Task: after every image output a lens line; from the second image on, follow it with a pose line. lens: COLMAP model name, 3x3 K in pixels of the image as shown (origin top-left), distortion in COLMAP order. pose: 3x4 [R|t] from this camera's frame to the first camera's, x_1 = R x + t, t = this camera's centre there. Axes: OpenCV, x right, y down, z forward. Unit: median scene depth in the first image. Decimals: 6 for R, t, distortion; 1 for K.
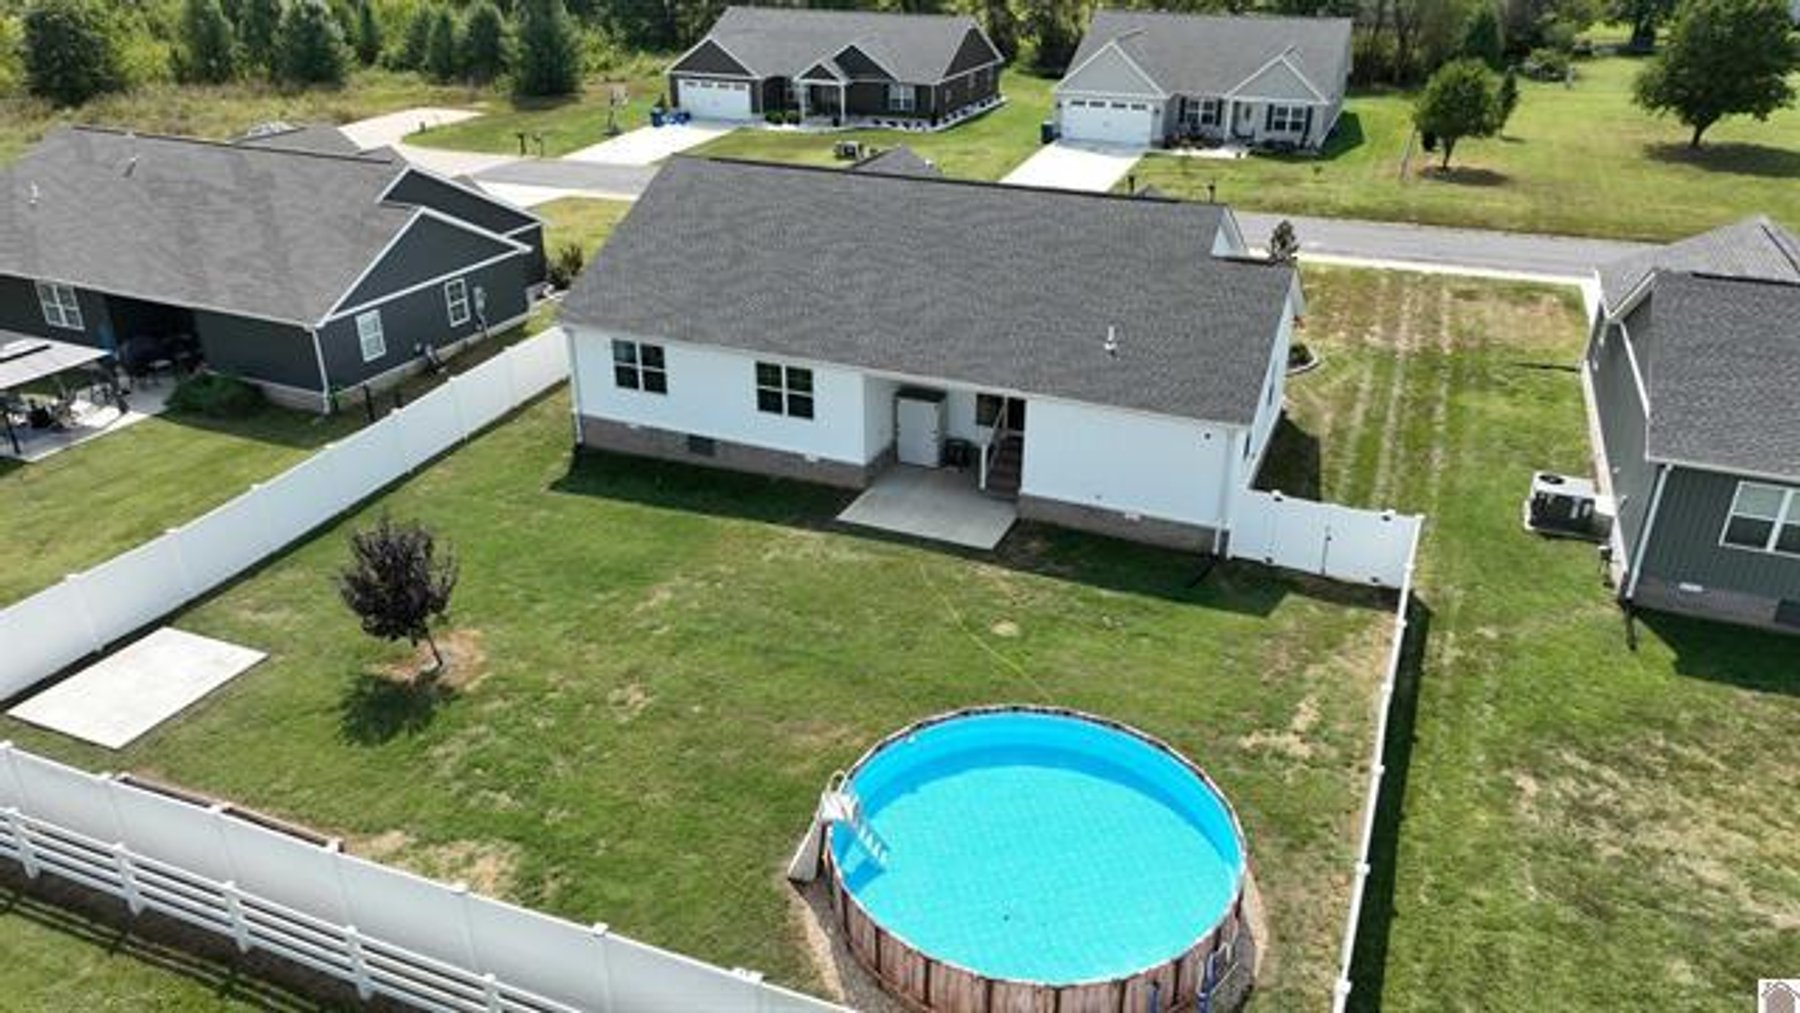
lens RADIAL K [[1265.9, 0, 907.1], [0, 1265.9, 501.5], [0, 0, 1]] dist [-0.000824, 0.012595]
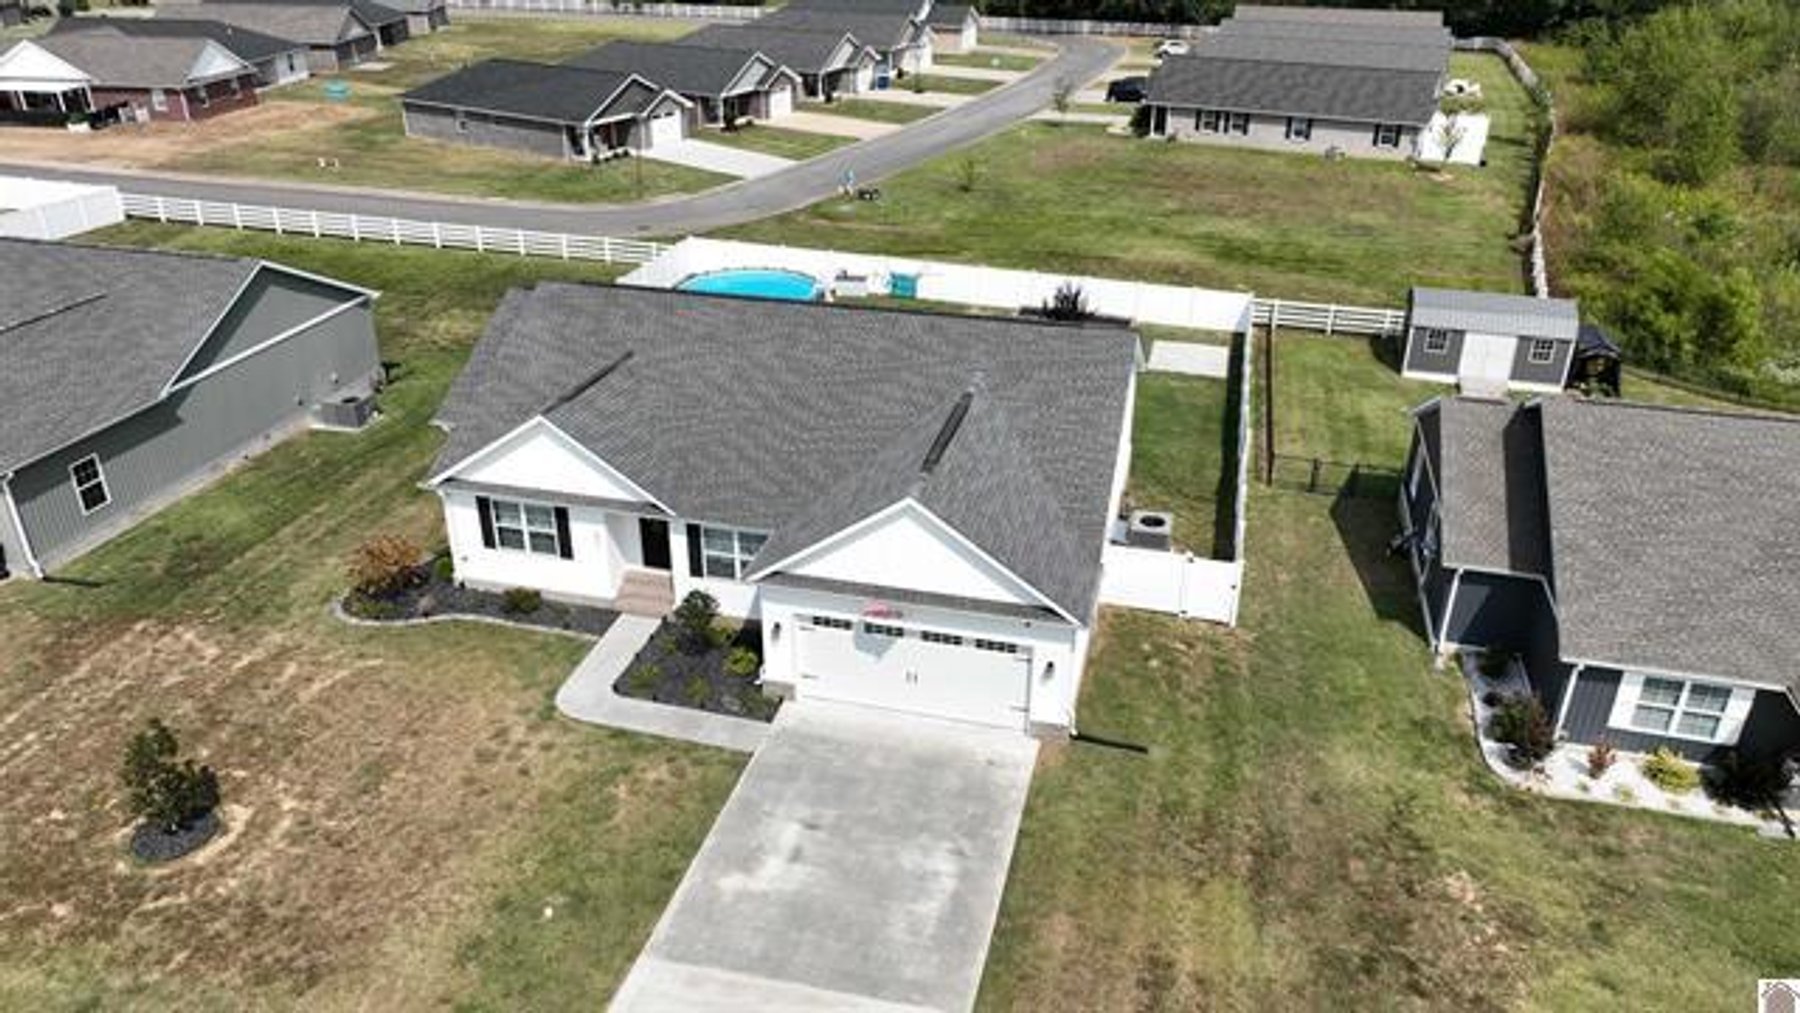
lens RADIAL K [[1265.9, 0, 907.1], [0, 1265.9, 501.5], [0, 0, 1]] dist [-0.000824, 0.012595]
pose [[-0.989559, 0.056970, -0.132391, 0.092875], [-0.069825, 0.614076, 0.786152, -1.004931], [0.126085, 0.787188, -0.603686, 1.859491]]
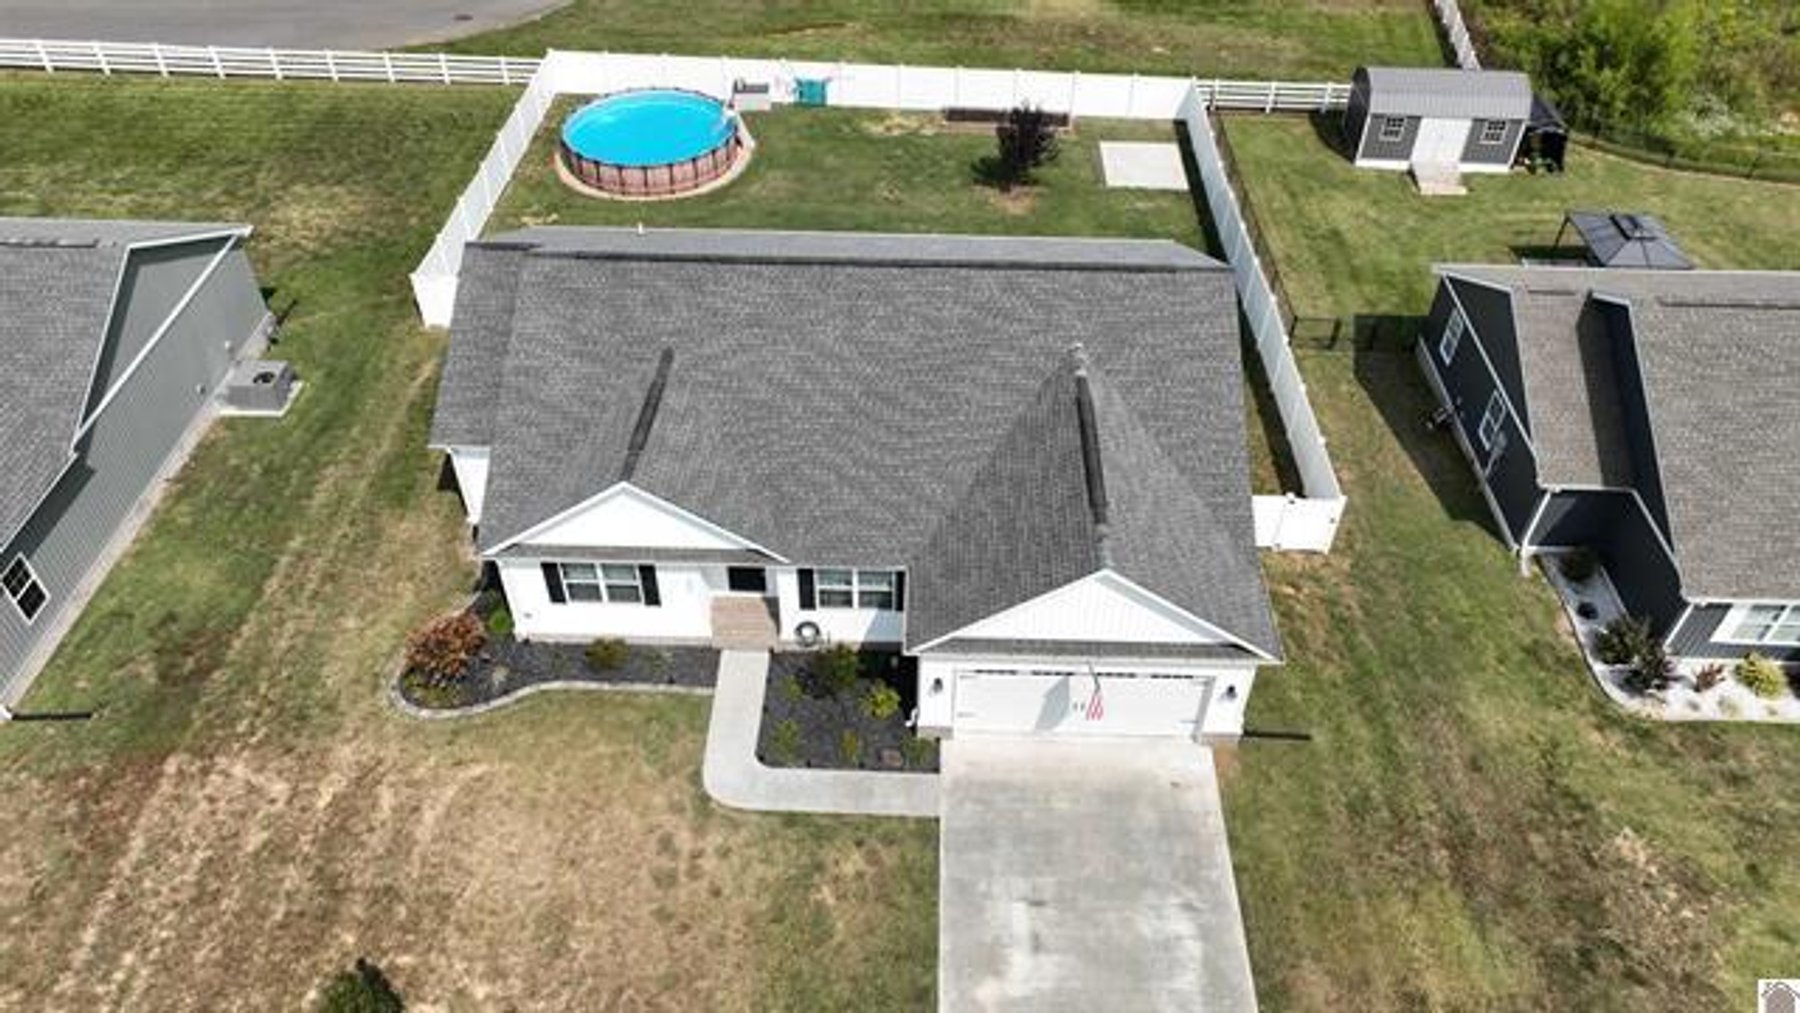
lens RADIAL K [[1265.9, 0, 907.1], [0, 1265.9, 501.5], [0, 0, 1]] dist [-0.000824, 0.012595]
pose [[-0.932864, 0.235706, -0.272410, 0.282383], [-0.166810, 0.387597, 0.906611, -1.044528], [0.319279, 0.891186, -0.322257, 1.548510]]
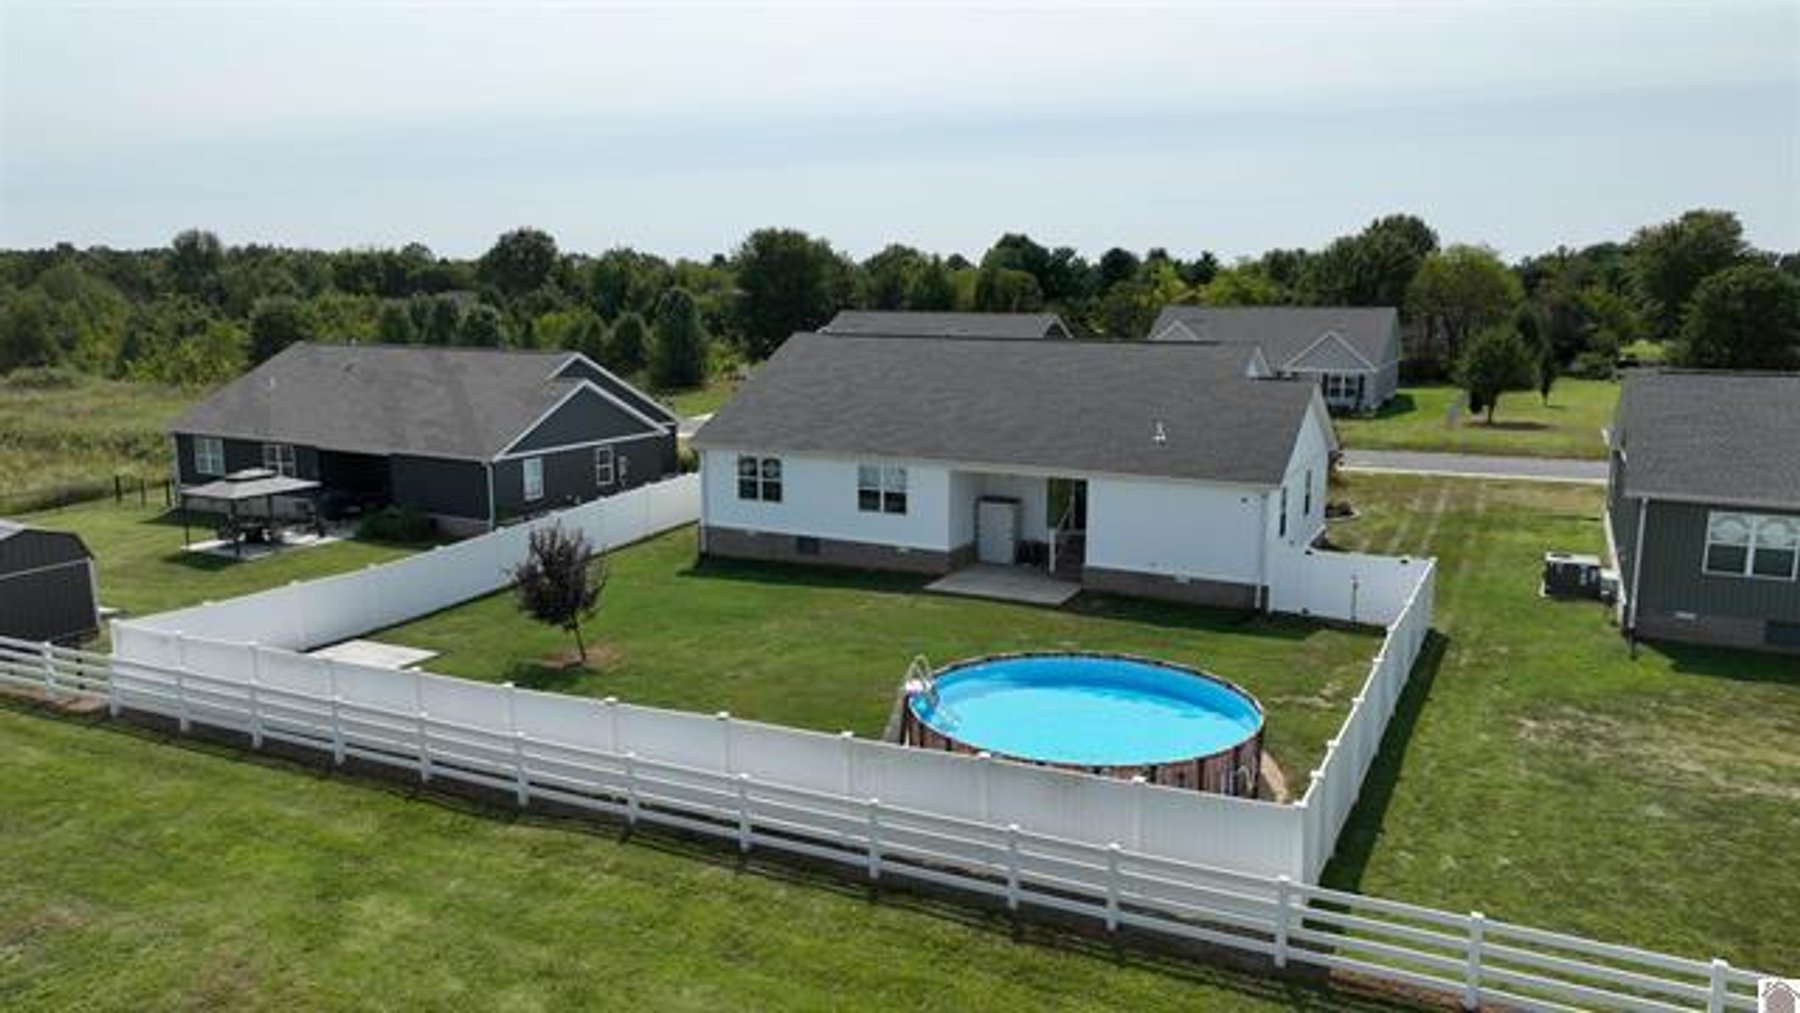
lens RADIAL K [[1265.9, 0, 907.1], [0, 1265.9, 501.5], [0, 0, 1]] dist [-0.000824, 0.012595]
pose [[0.997206, 0.010513, -0.073964, 0.013086], [-0.030693, 0.960287, -0.277321, 0.247915], [0.068111, 0.278816, 0.957926, -0.118806]]
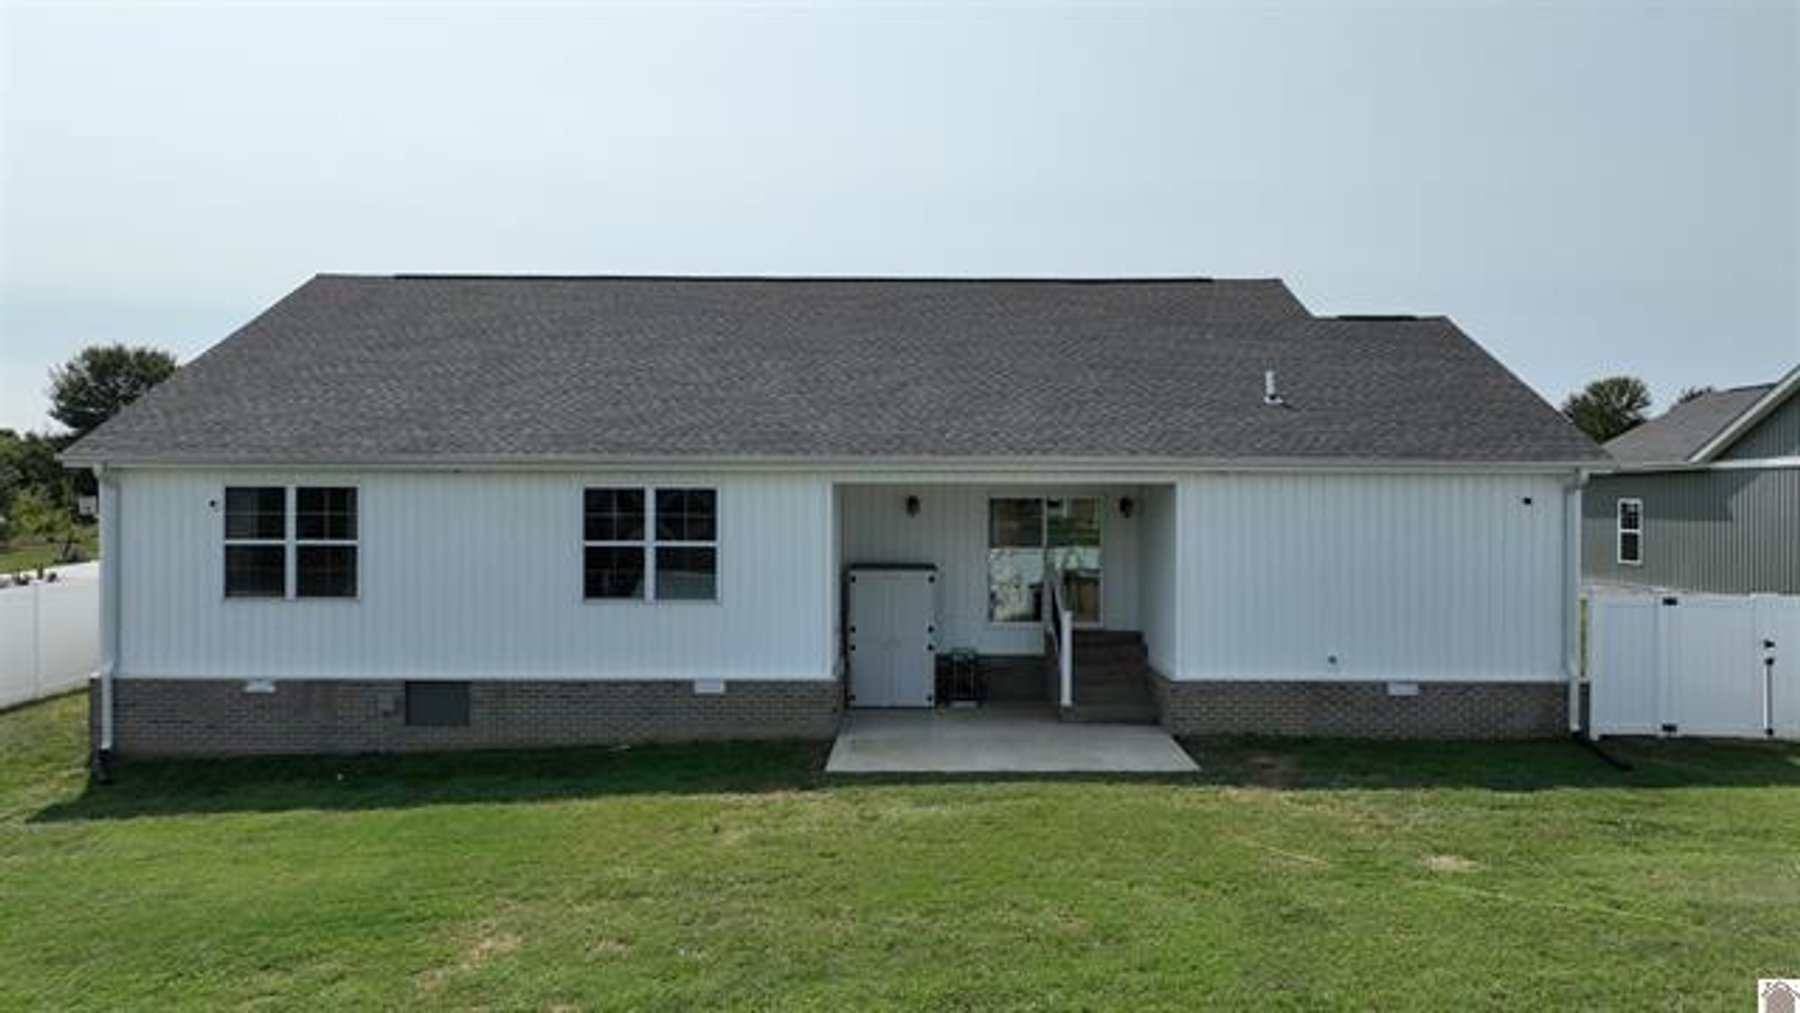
lens RADIAL K [[1265.9, 0, 907.1], [0, 1265.9, 501.5], [0, 0, 1]] dist [-0.000824, 0.012595]
pose [[0.920172, -0.003630, 0.391498, -0.194940], [0.172458, 0.901477, -0.396985, 0.104621], [-0.351486, 0.432811, 0.830140, 0.564499]]
